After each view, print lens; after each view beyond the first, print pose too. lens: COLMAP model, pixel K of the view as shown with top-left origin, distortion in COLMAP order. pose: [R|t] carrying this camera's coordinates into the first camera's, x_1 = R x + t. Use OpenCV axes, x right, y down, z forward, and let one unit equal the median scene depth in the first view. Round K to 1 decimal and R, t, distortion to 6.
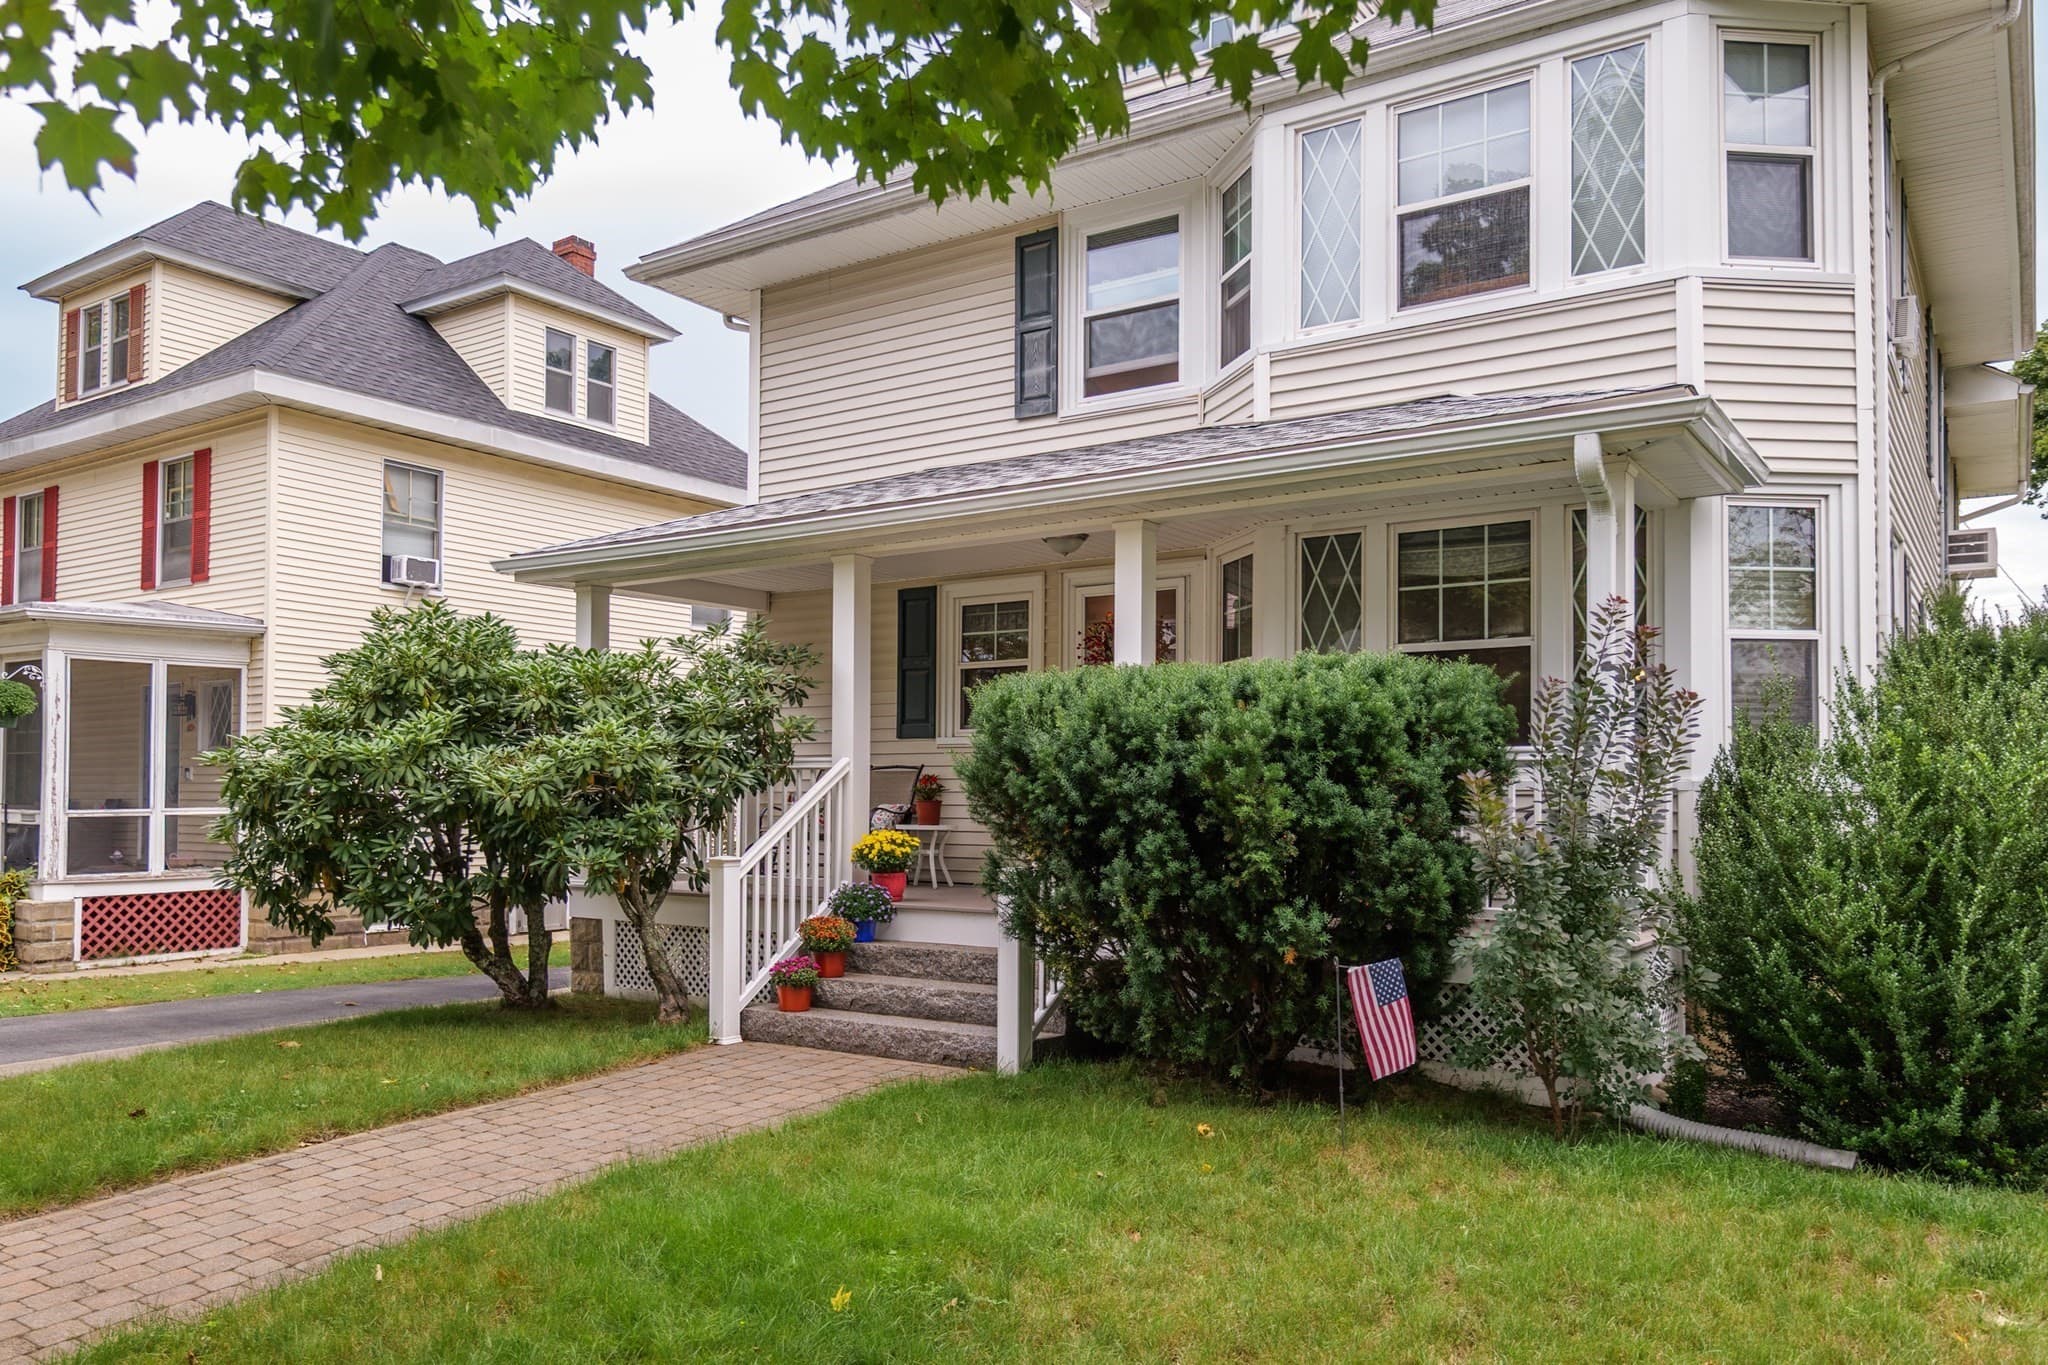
lens RADIAL K [[1515.2, 0, 971.5], [0, 1515.2, 754.0], [0, 0, 1]] dist [0.006965, 0.001934]
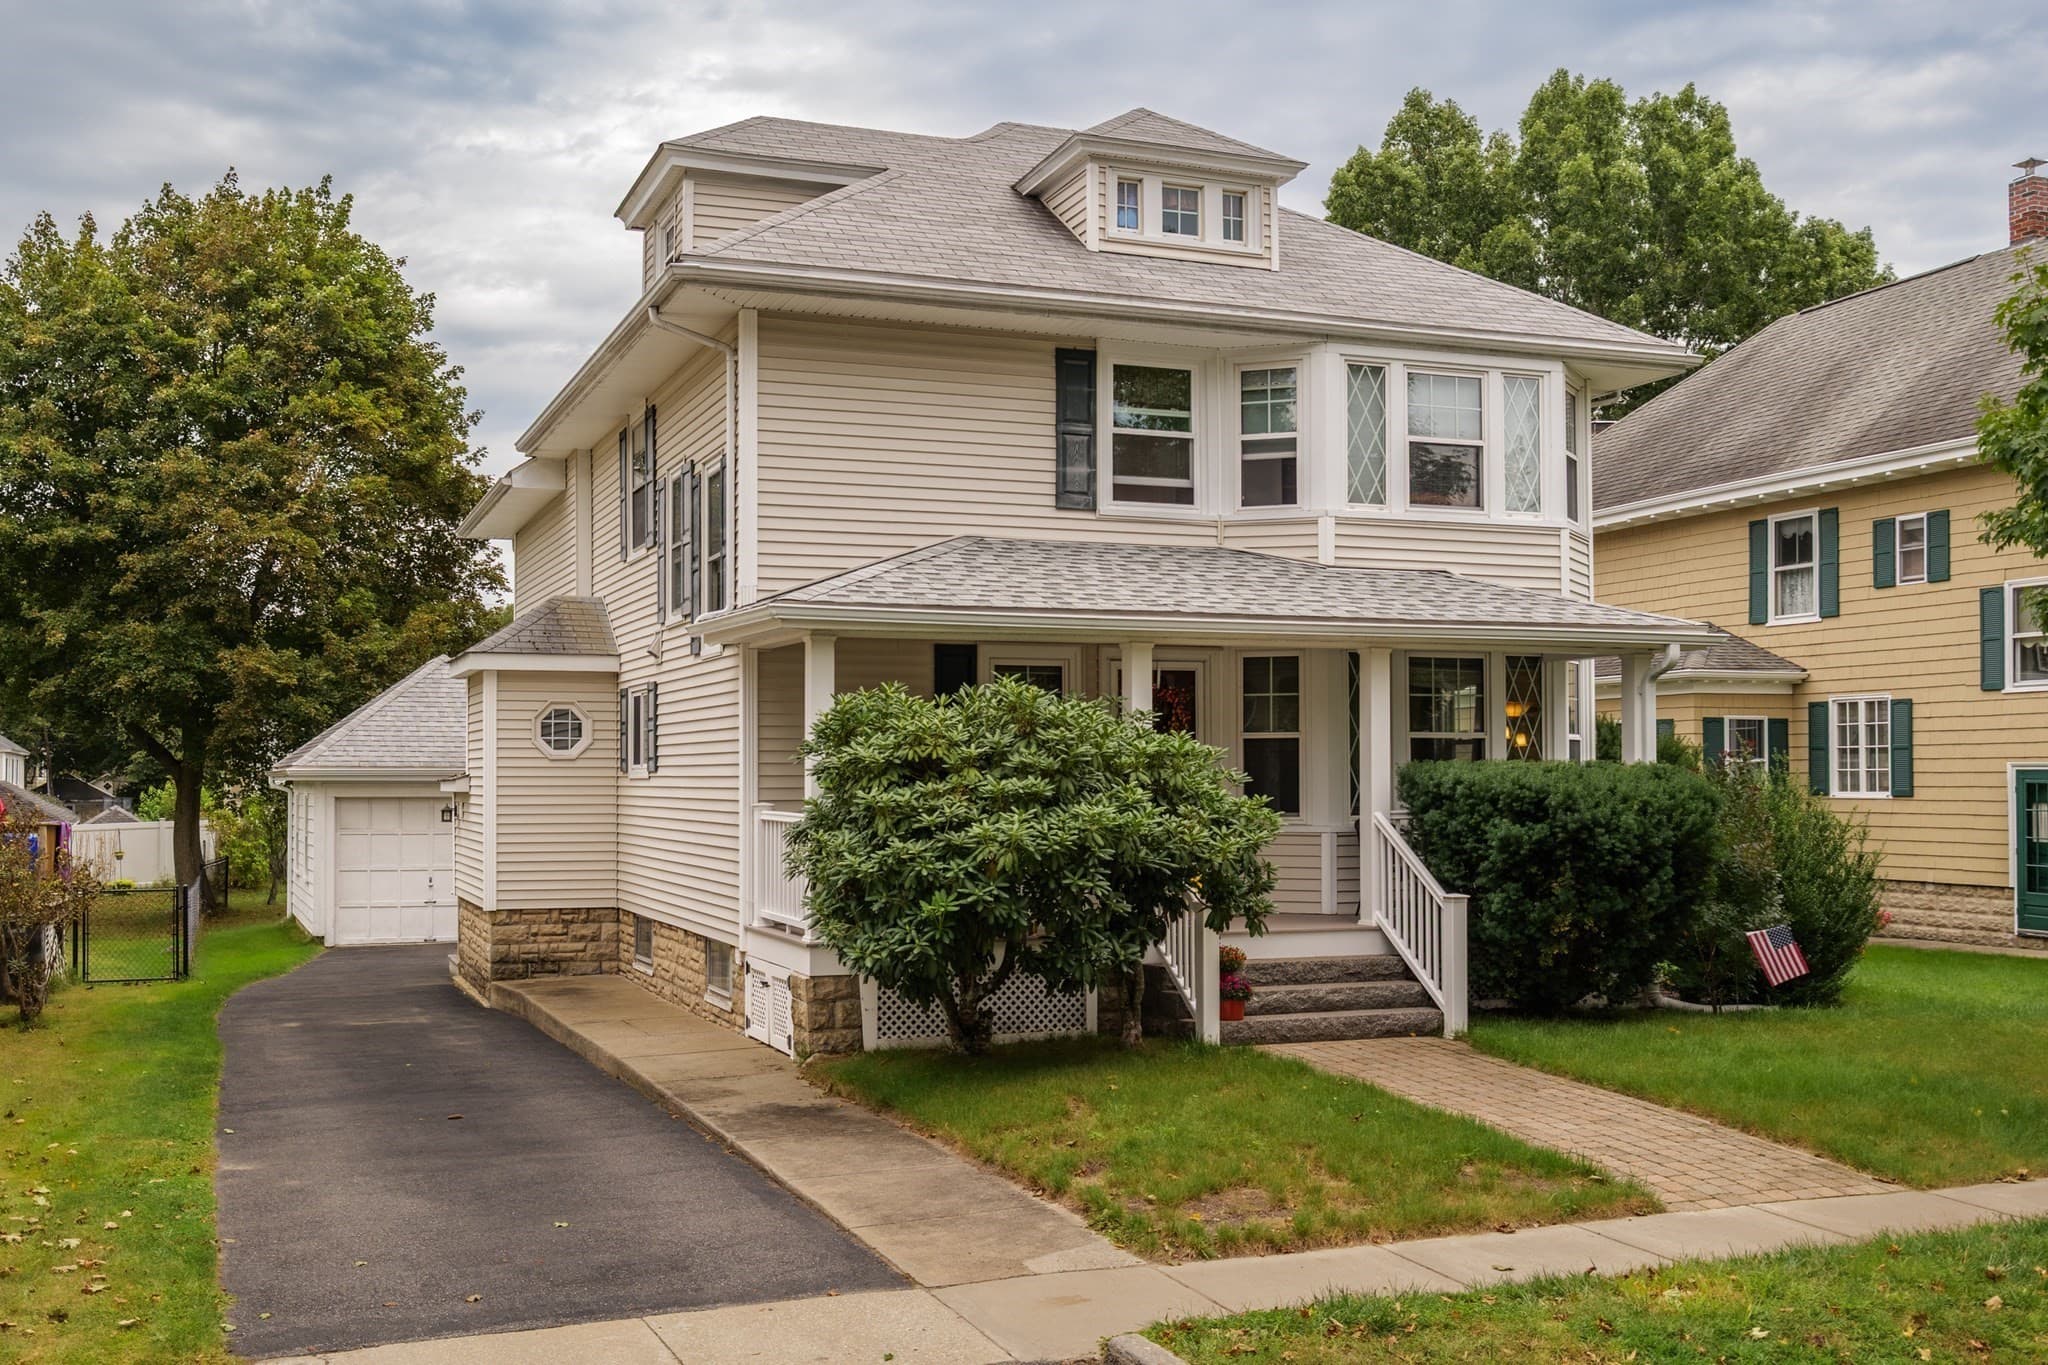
lens RADIAL K [[2011.1, 0, 990.7], [0, 2011.1, 729.7], [0, 0, 1]] dist [0.000244, 0.011087]
pose [[0.554141, 0.011389, 0.832345, -1.287851], [-0.020345, 0.999793, -0.000136, -0.052768], [-0.832174, -0.016858, 0.554258, 0.200786]]
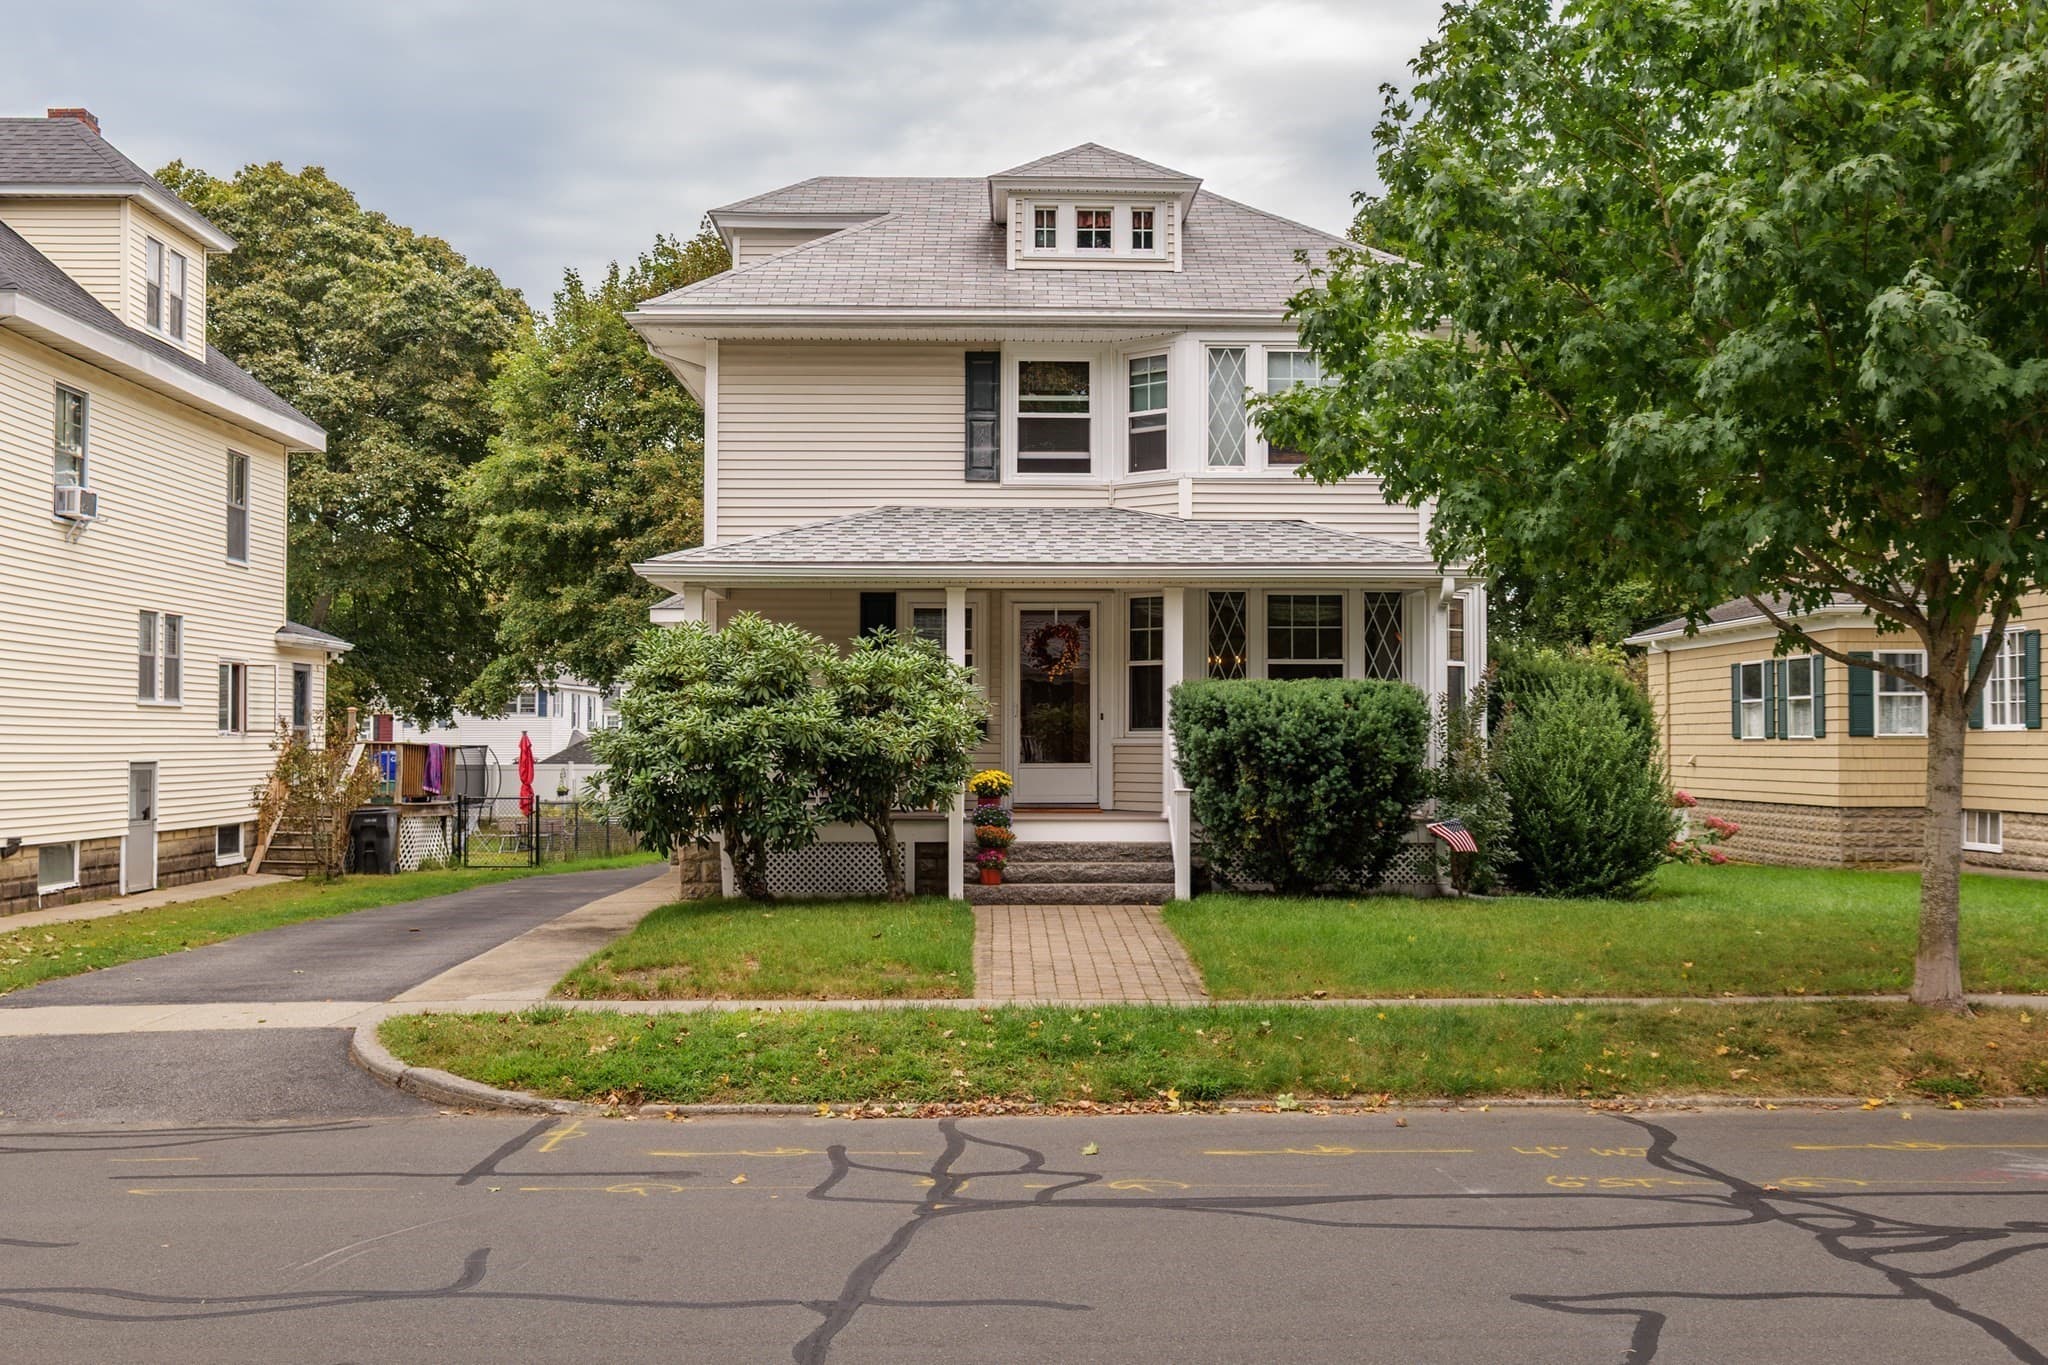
lens RADIAL K [[1989.2, 0, 1024.0], [0, 1989.2, 682.5], [0, 0, 1]] dist [0.001259, 0.019142]
pose [[0.804708, 0.011387, 0.593561, -1.051720], [-0.014525, 0.999894, 0.000510, -0.033863], [-0.593493, -0.009032, 0.804789, -0.543992]]
